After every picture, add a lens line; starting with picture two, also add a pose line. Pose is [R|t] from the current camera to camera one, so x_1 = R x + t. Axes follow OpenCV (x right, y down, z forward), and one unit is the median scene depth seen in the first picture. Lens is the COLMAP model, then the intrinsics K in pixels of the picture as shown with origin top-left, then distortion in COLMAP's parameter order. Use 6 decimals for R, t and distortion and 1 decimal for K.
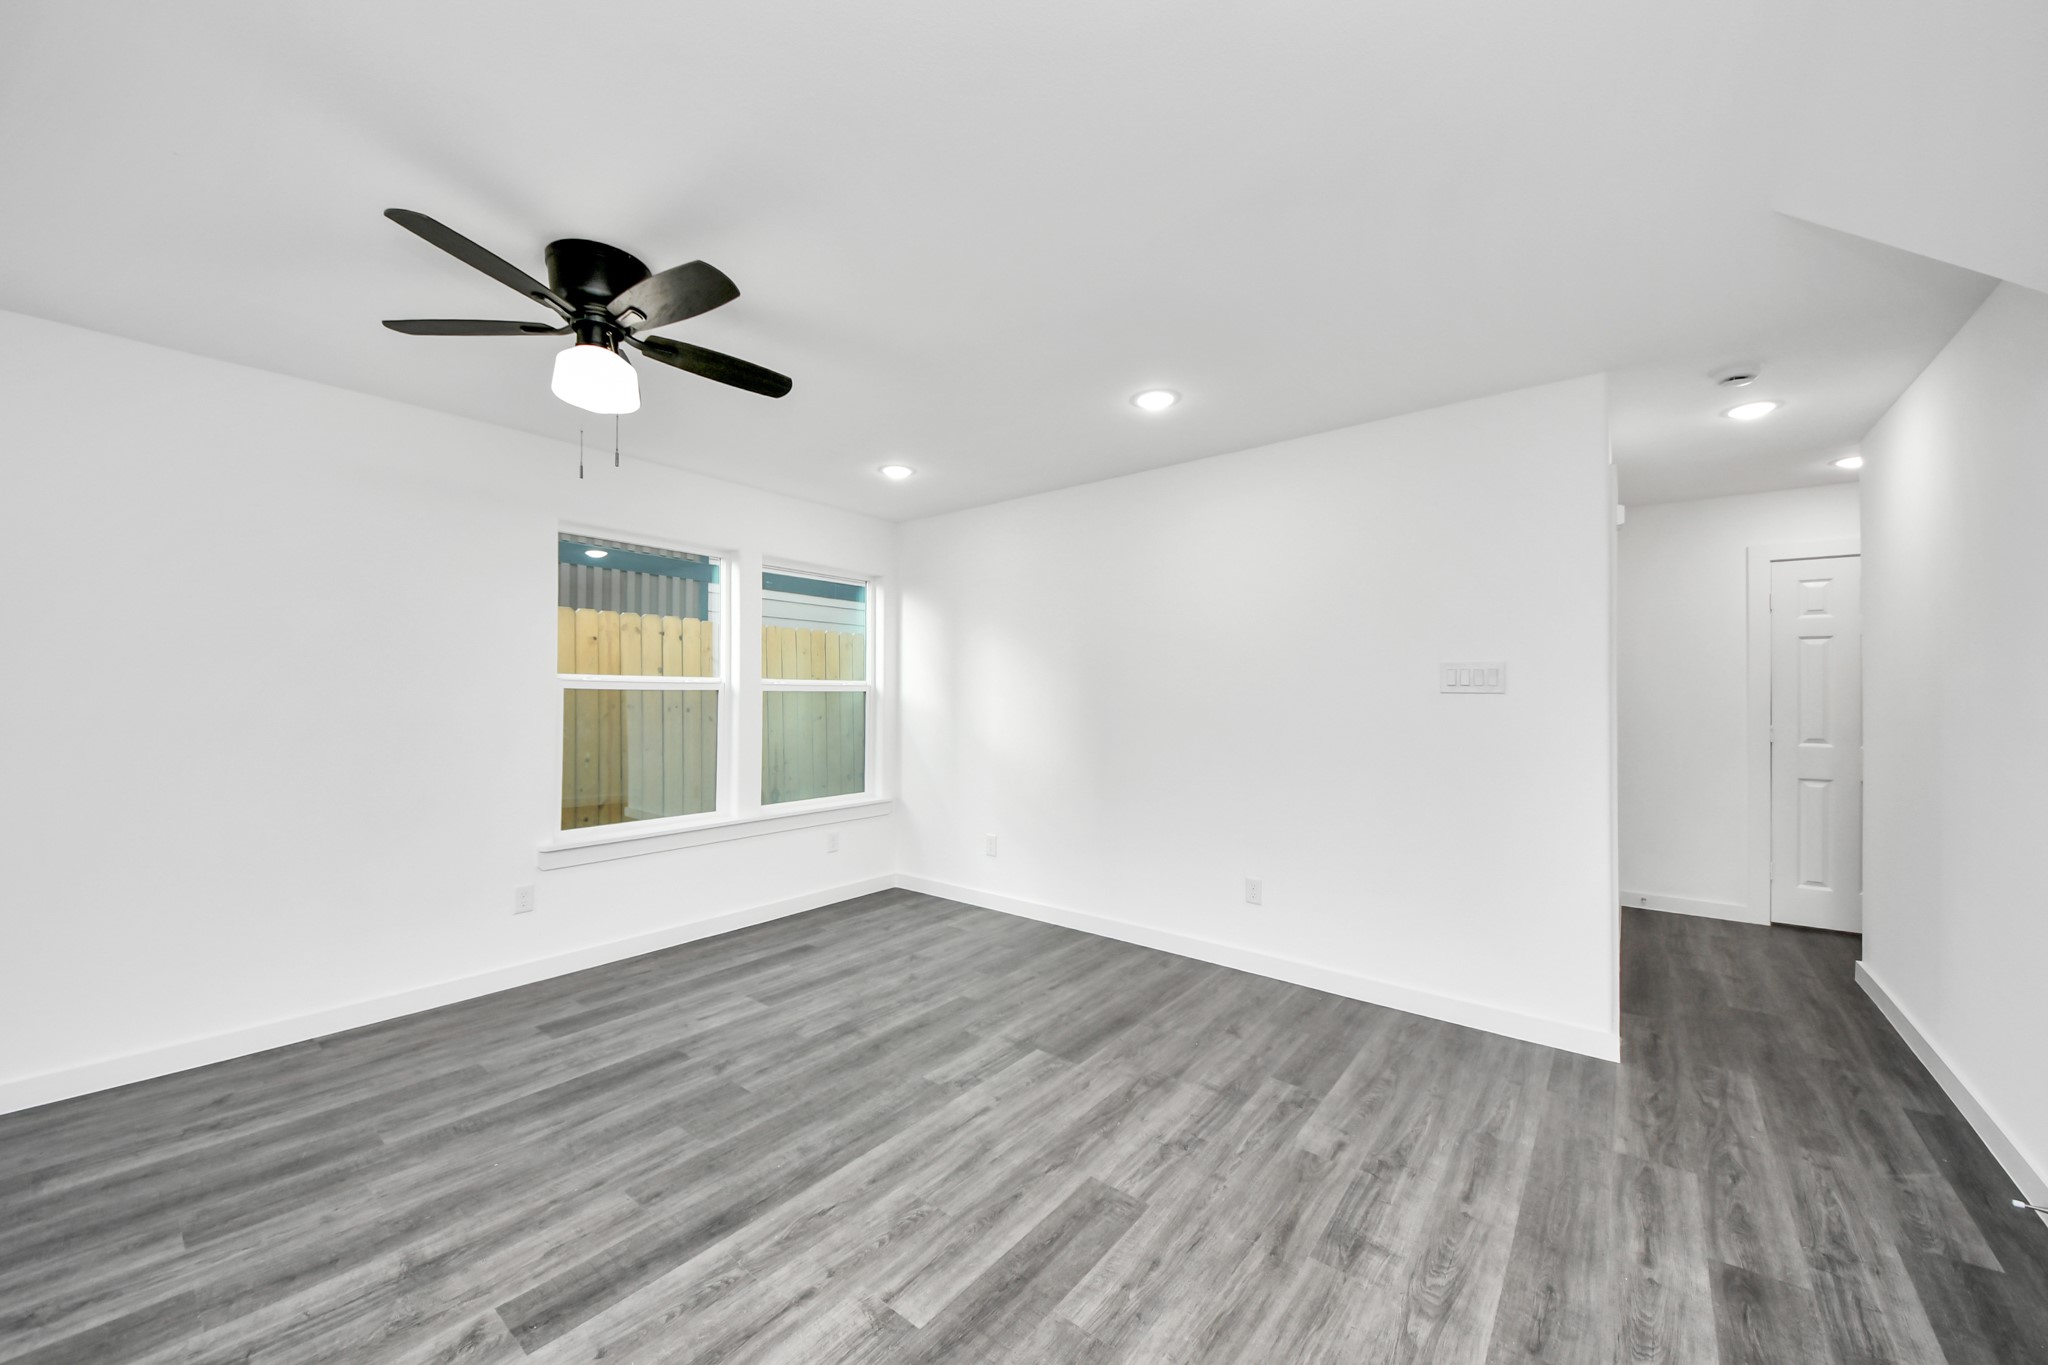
lens RADIAL K [[754.4, 0, 1031.1], [0, 754.4, 702.2], [0, 0, 1]] dist [0.011013, -0.008528]
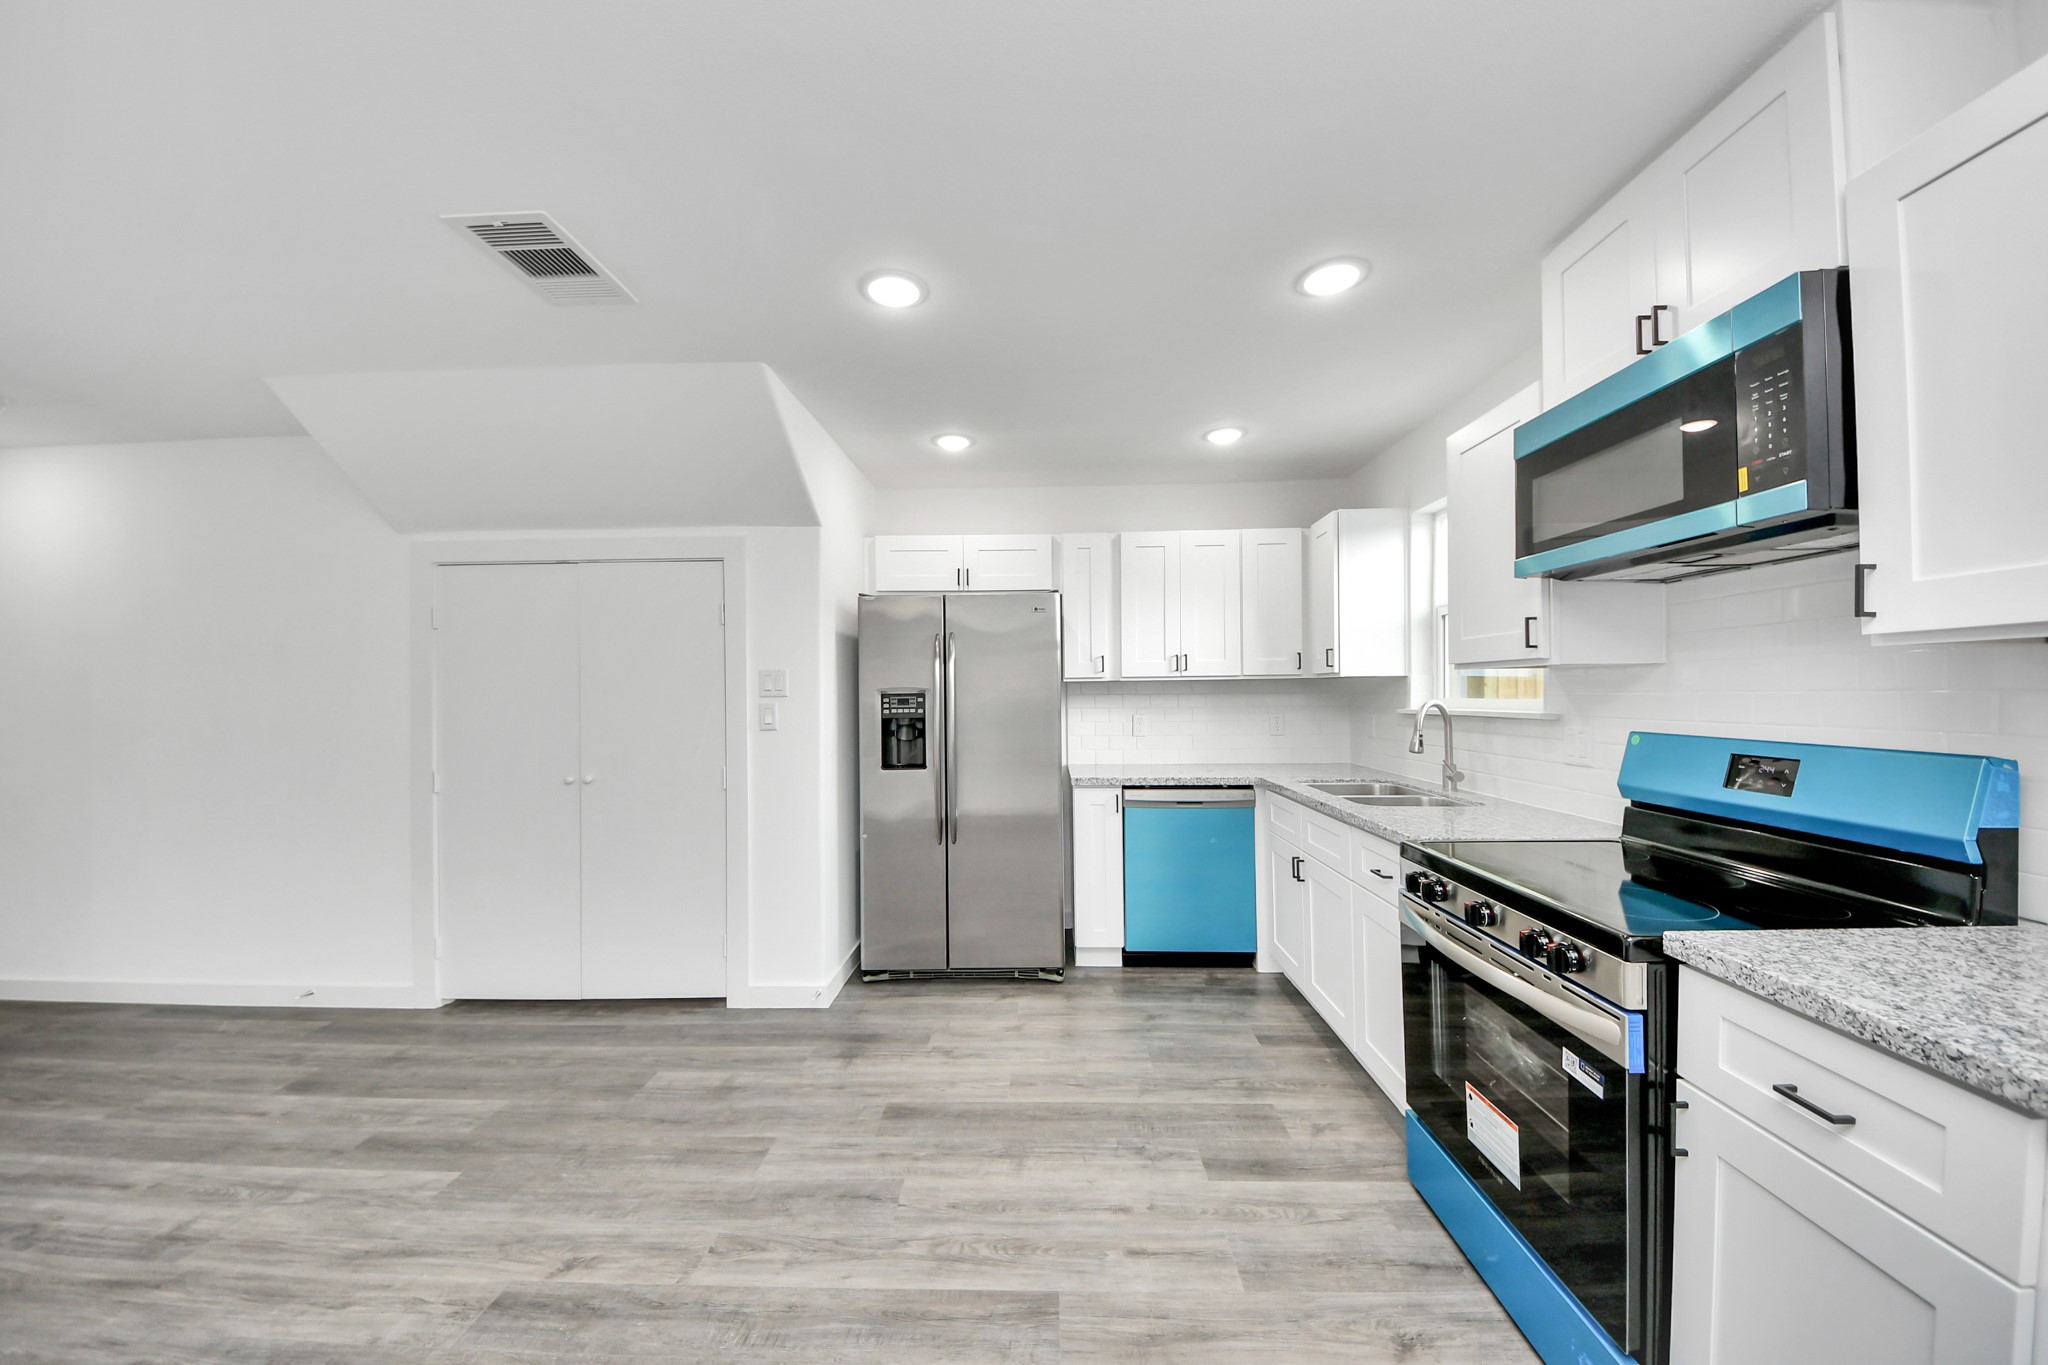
lens RADIAL K [[718.0, 0, 1023.4], [0, 718.0, 688.2], [0, 0, 1]] dist [-0.010495, -0.003349]
pose [[-0.597913, 0.009359, 0.801507, -0.707086], [0.018571, 0.999825, 0.002179, -0.012220], [-0.801346, 0.016188, -0.597982, 0.420171]]
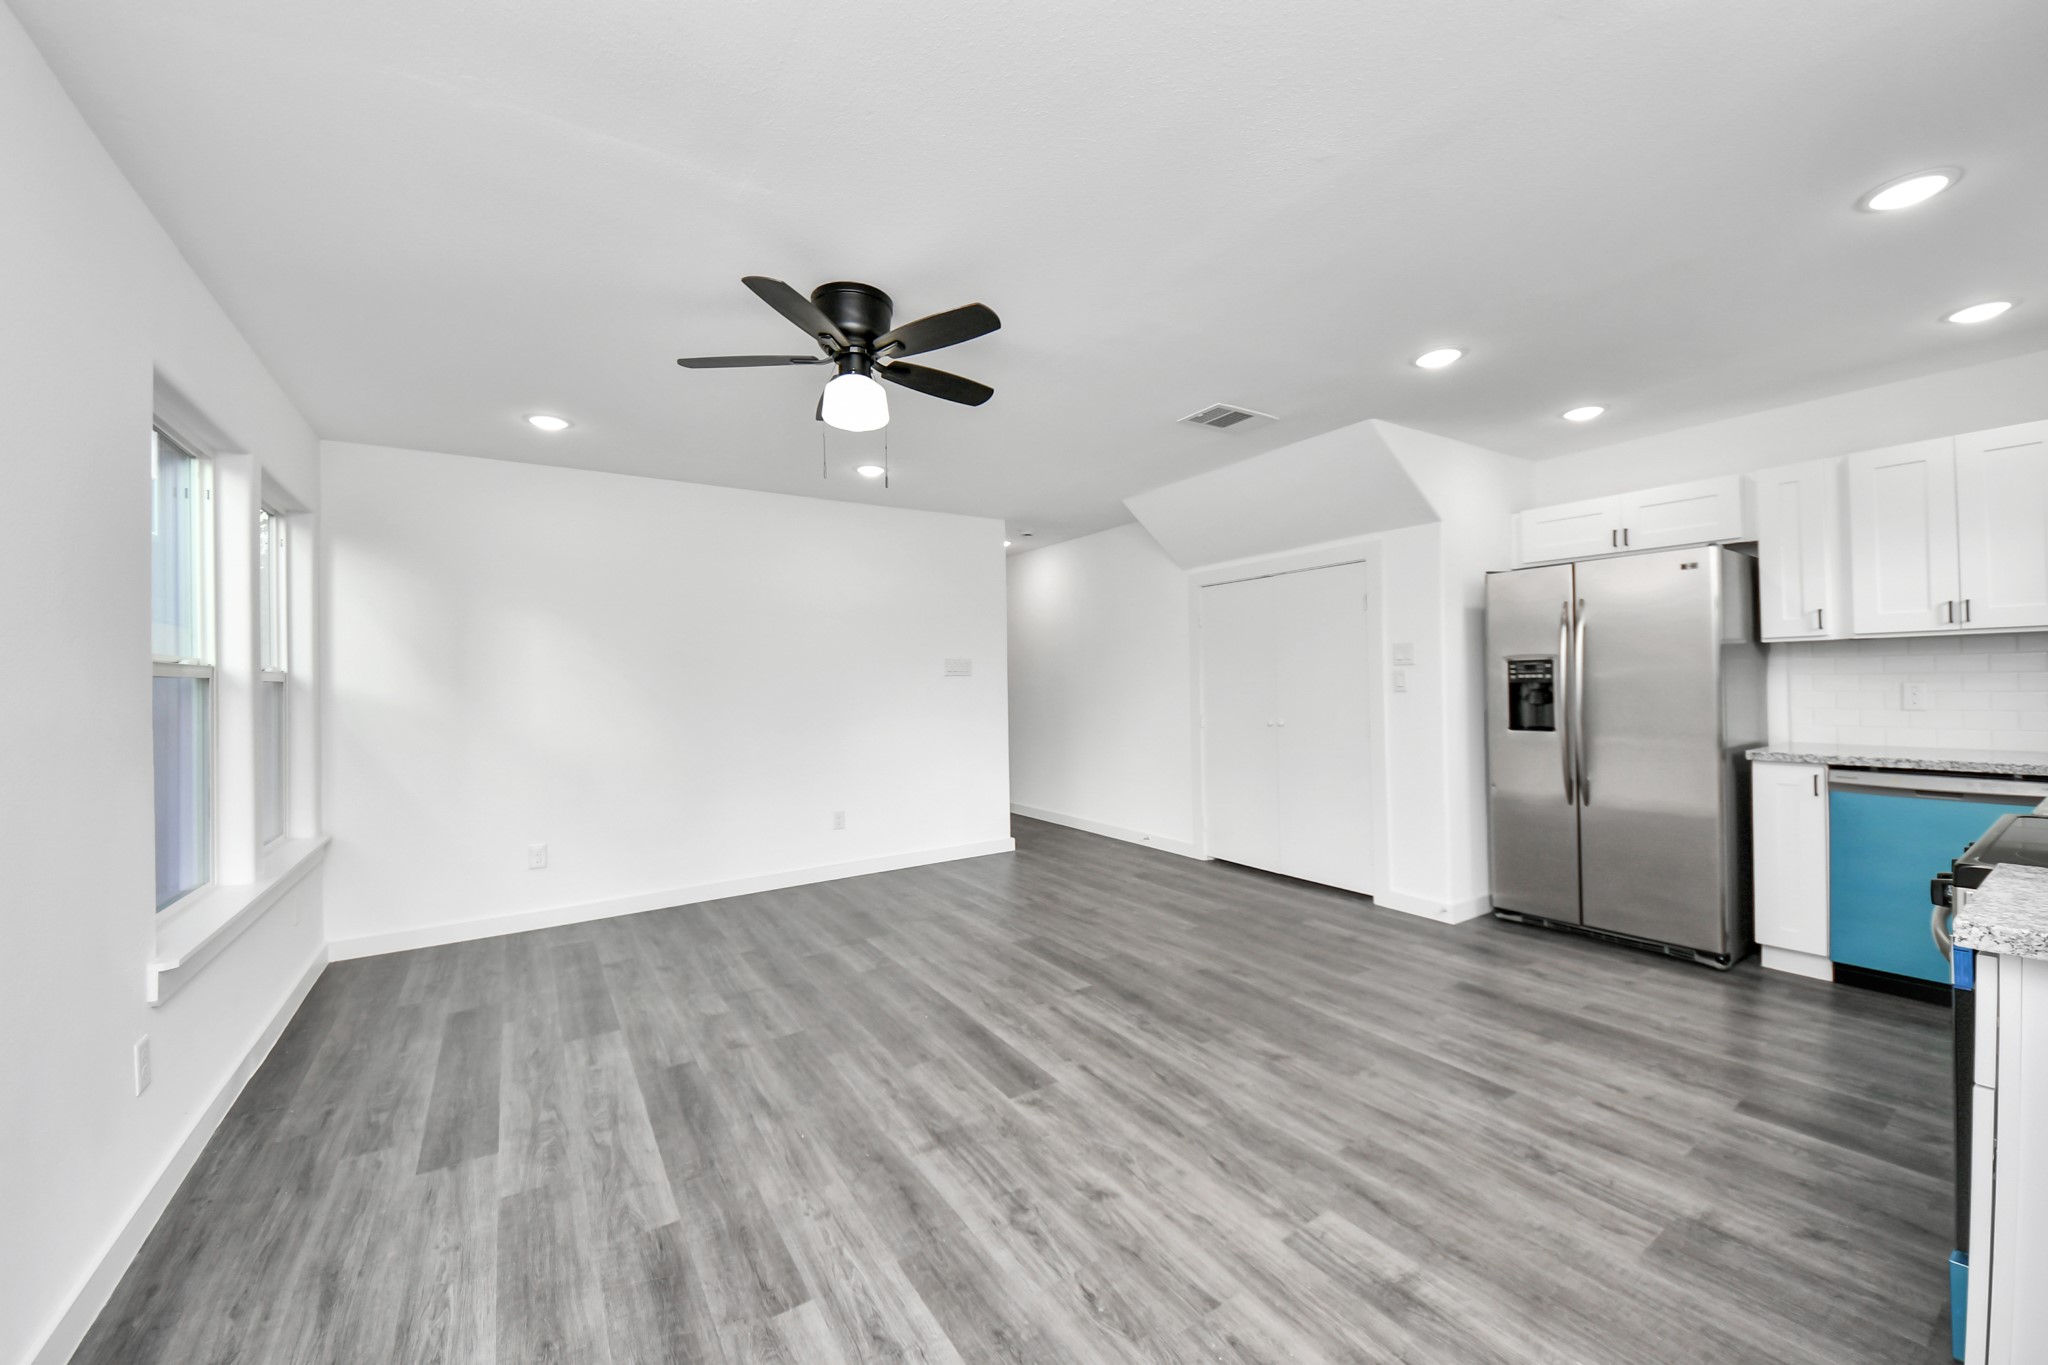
lens RADIAL K [[754.4, 0, 1056.6], [0, 754.4, 676.9], [0, 0, 1]] dist [0.011013, -0.008528]
pose [[0.285494, 0.000162, 0.958380, -1.226135], [0.027928, 0.999574, -0.008488, 0.015537], [-0.957973, 0.029189, 0.285368, 0.289823]]
